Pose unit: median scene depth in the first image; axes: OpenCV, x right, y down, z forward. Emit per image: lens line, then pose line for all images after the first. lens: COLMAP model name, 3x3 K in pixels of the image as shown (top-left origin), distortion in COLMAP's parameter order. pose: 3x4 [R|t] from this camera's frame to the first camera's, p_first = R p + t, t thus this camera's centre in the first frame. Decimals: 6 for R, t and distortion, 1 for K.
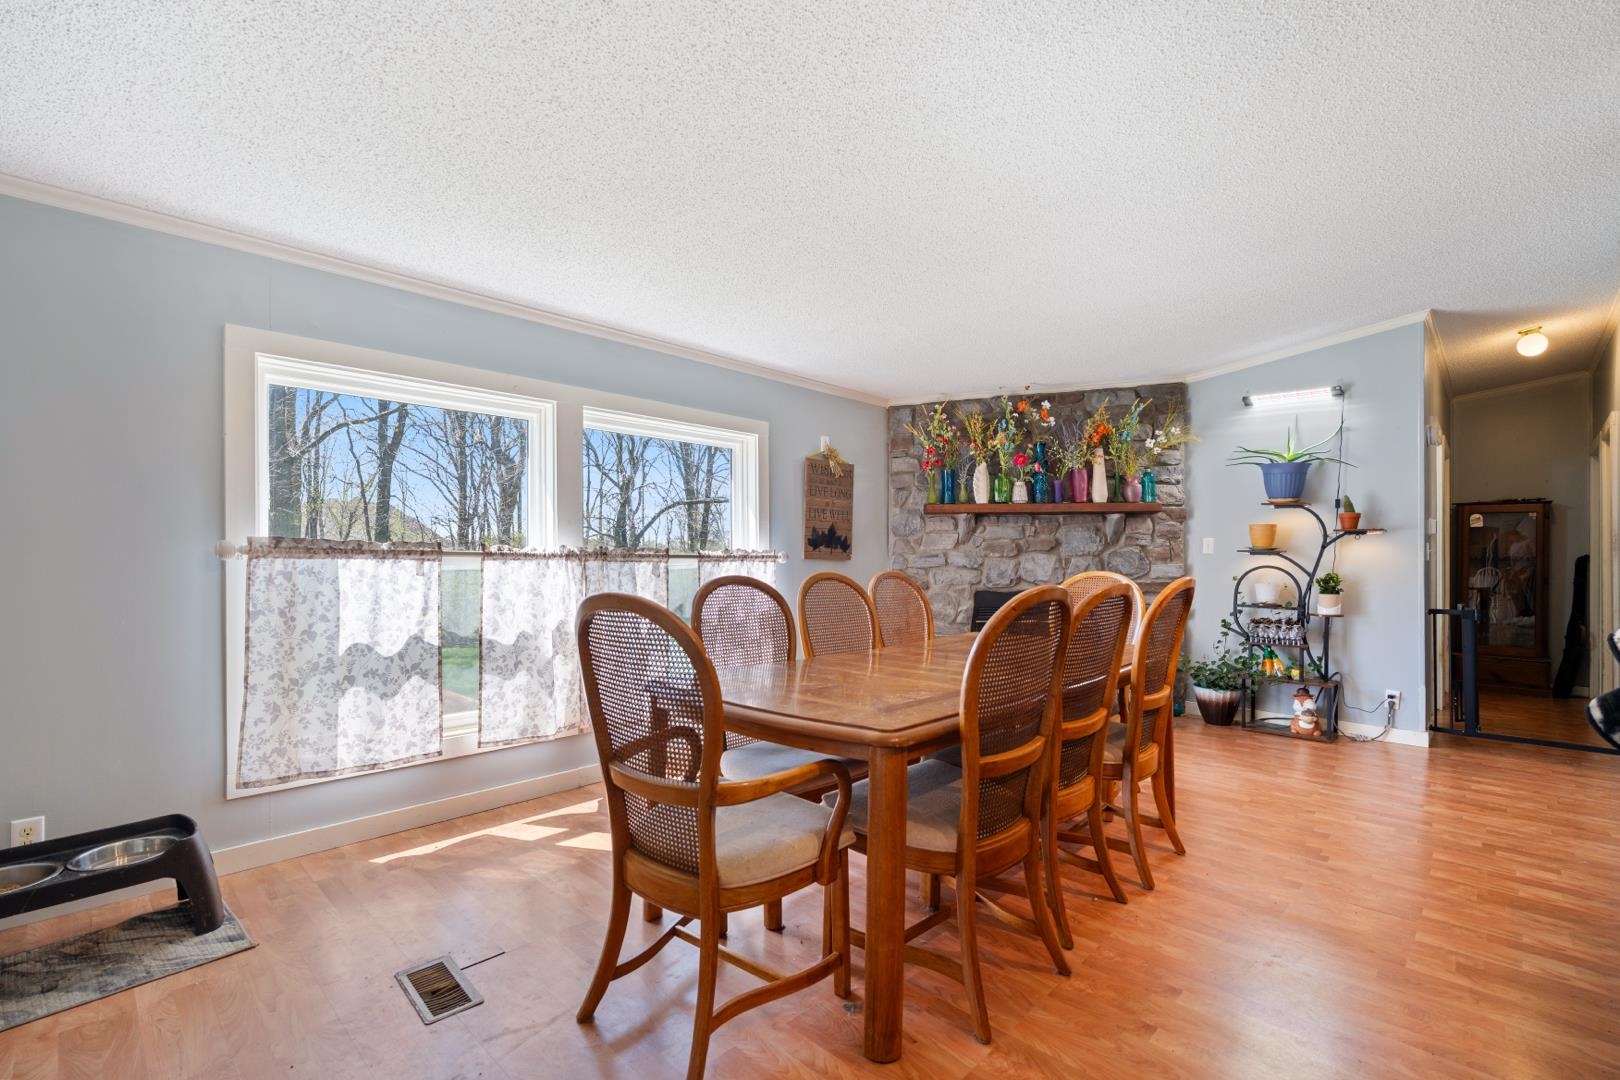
lens RADIAL K [[707.3, 0, 815.8], [0, 707.3, 542.9], [0, 0, 1]] dist [-0.001434, -0.000449]
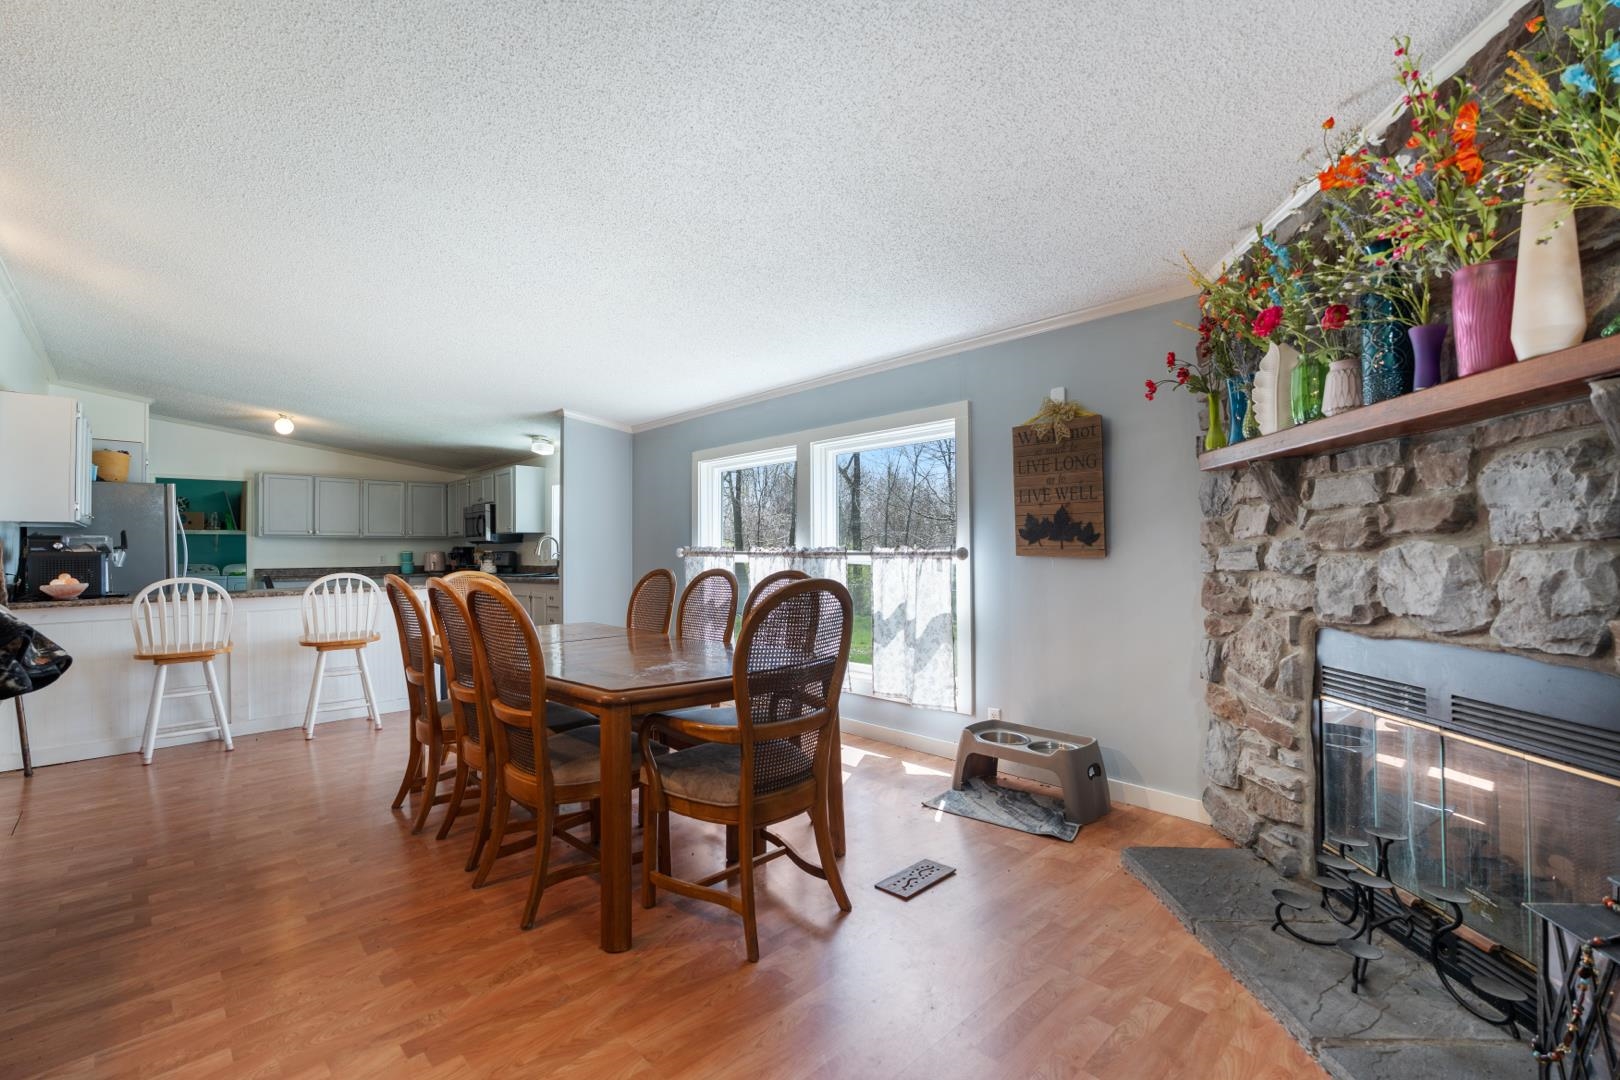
lens RADIAL K [[707.3, 0, 815.8], [0, 707.3, 542.9], [0, 0, 1]] dist [-0.001434, -0.000449]
pose [[-0.046999, -0.019892, -0.998697, 0.769837], [0.020016, 0.999582, -0.020852, 0.020024], [0.998694, -0.020970, -0.046581, 0.804321]]
